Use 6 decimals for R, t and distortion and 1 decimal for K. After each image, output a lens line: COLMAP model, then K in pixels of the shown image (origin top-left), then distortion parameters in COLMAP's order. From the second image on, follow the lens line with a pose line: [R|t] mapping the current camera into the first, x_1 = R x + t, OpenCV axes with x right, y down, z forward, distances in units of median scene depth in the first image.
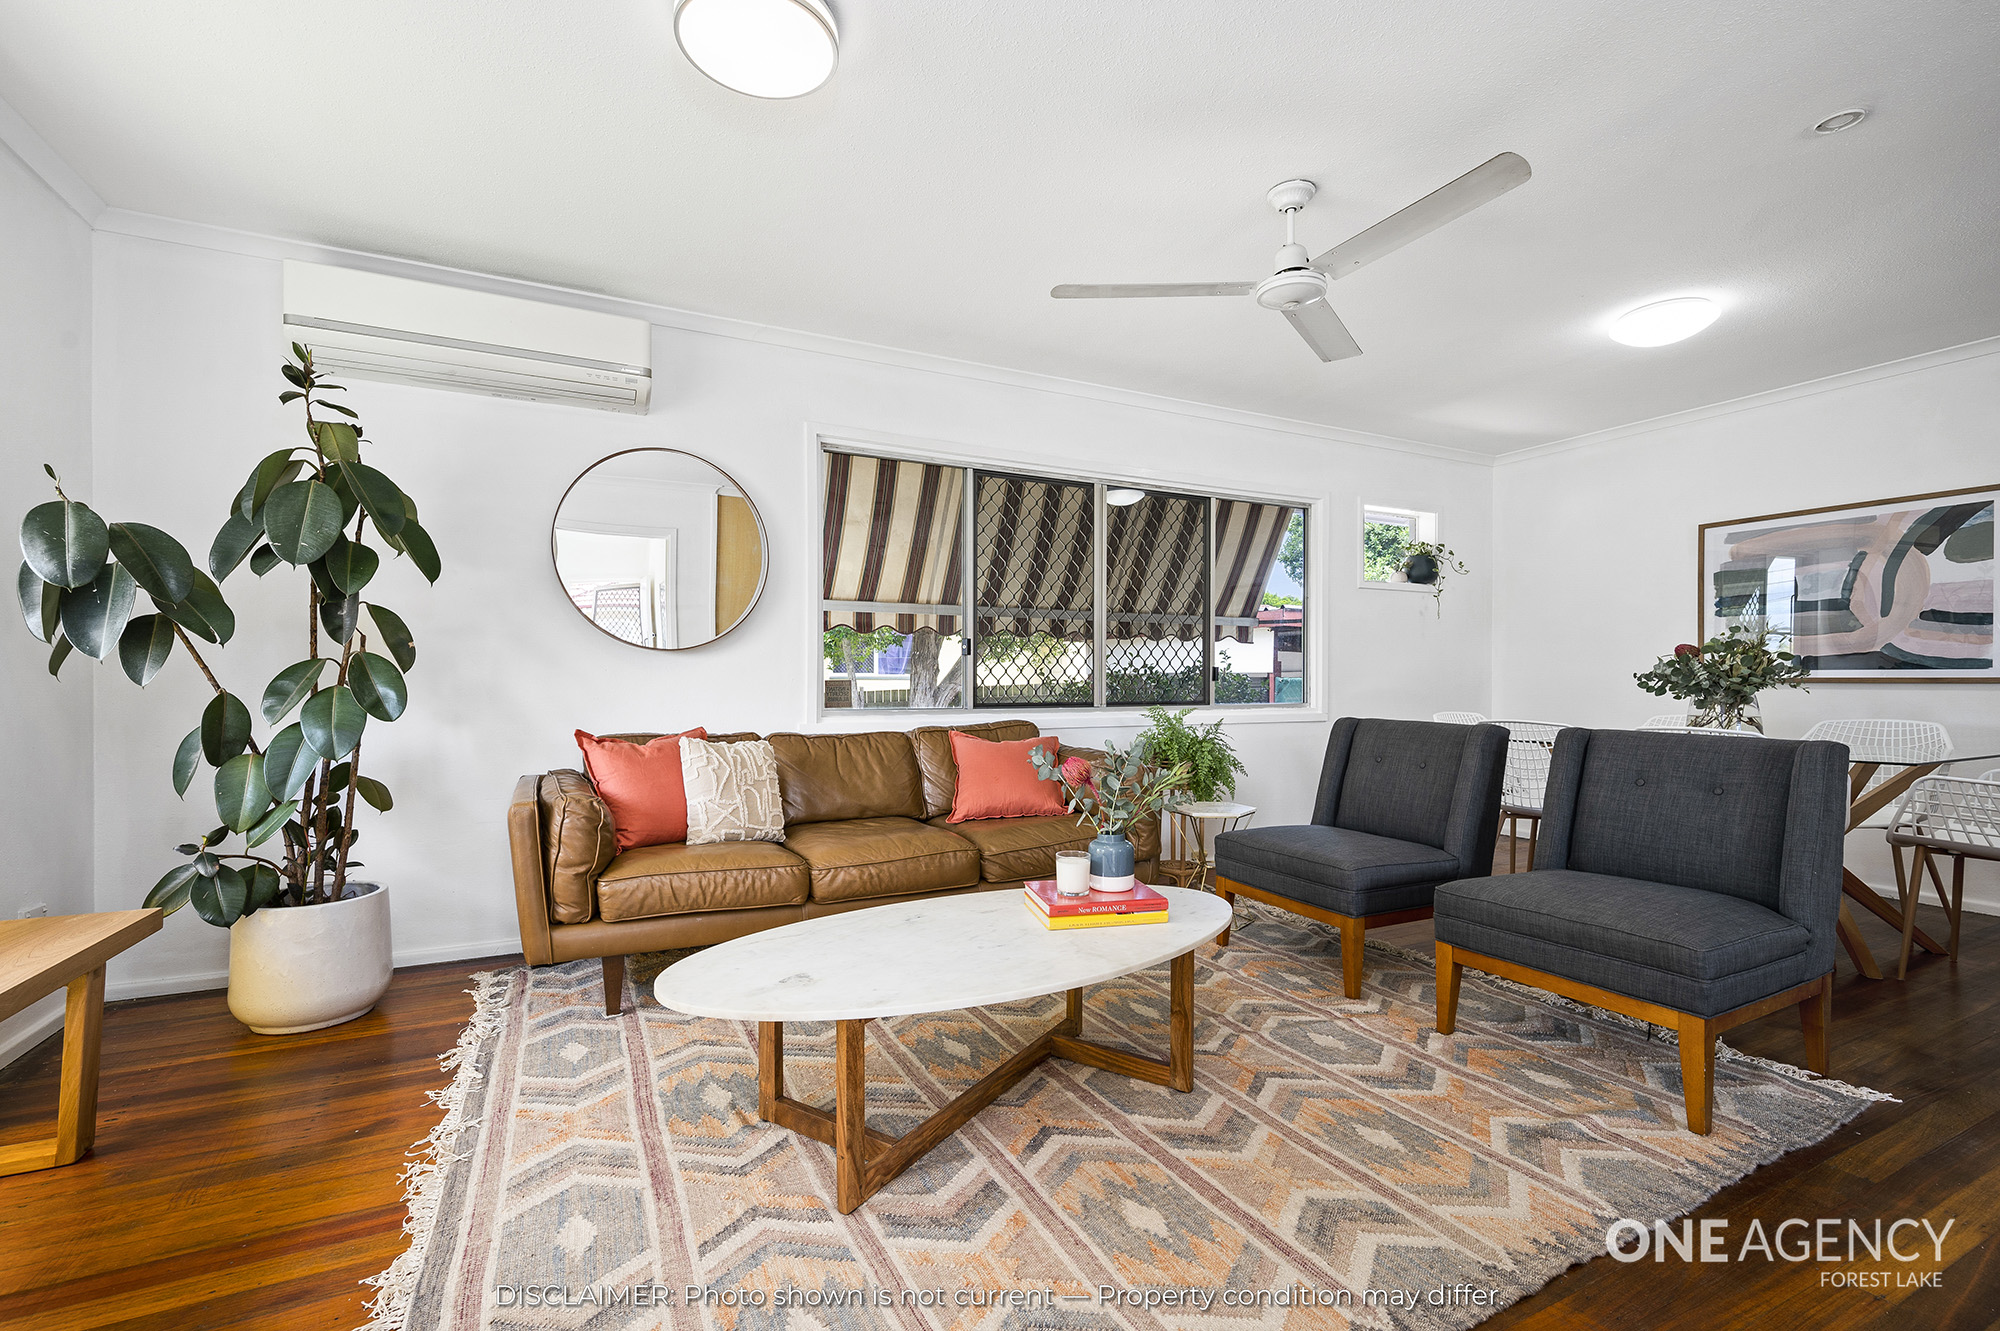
lens RADIAL K [[863.8, 0, 1003.5], [0, 863.8, 681.5], [0, 0, 1]] dist [0.000238, 0.000091]
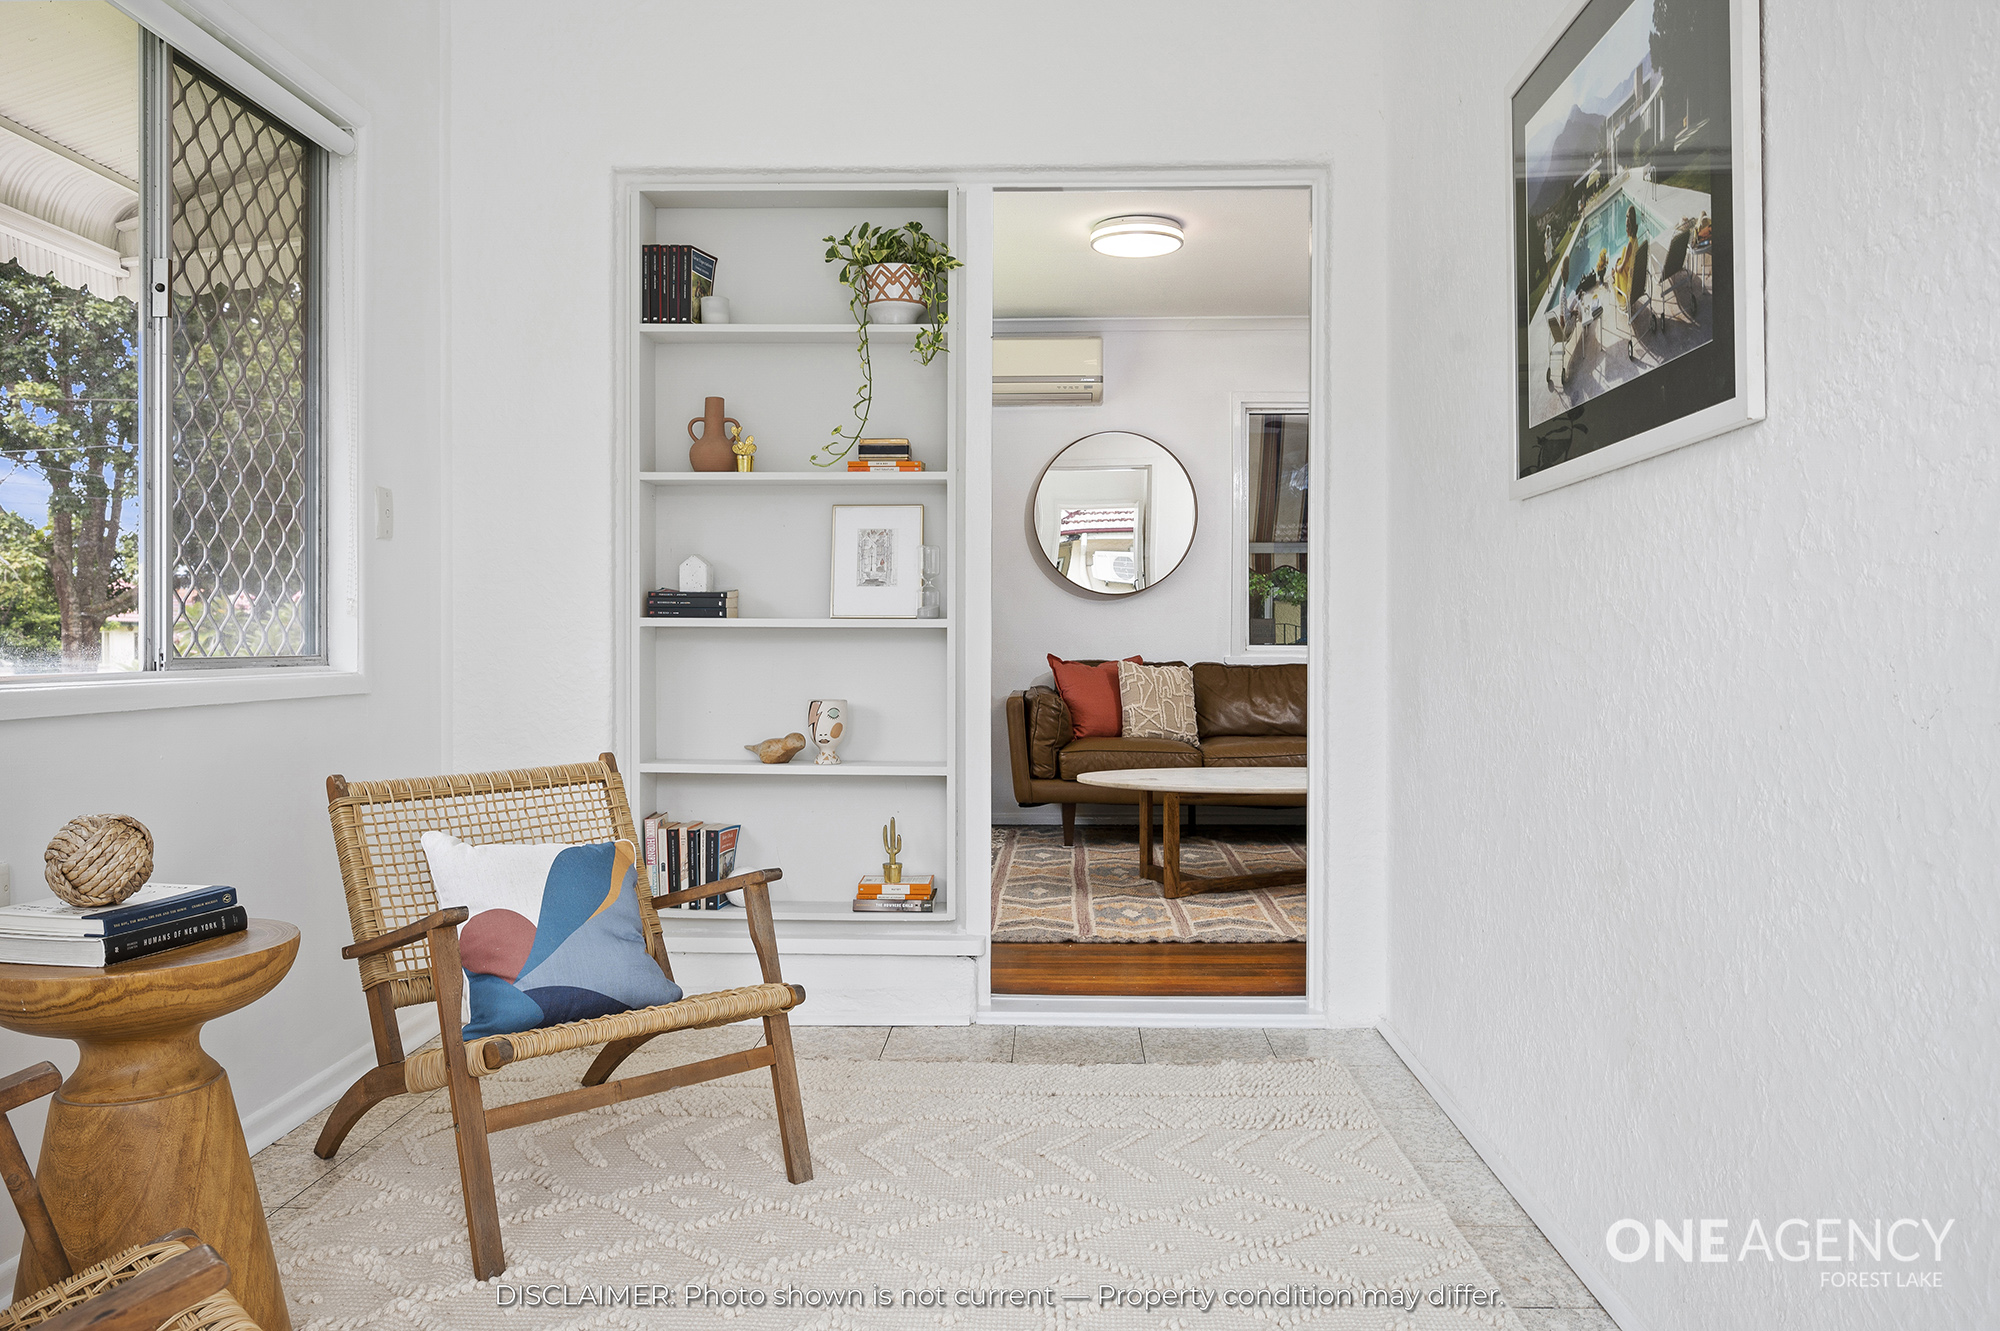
lens RADIAL K [[1489.6, 0, 1001.1], [0, 1489.6, 656.2], [0, 0, 1]] dist [0.015790, 0.003892]
pose [[0.868572, 0.009031, -0.495480, 0.581061], [0.001719, 0.999773, 0.021237, 0.008110], [0.495559, -0.019297, 0.868360, -1.038980]]
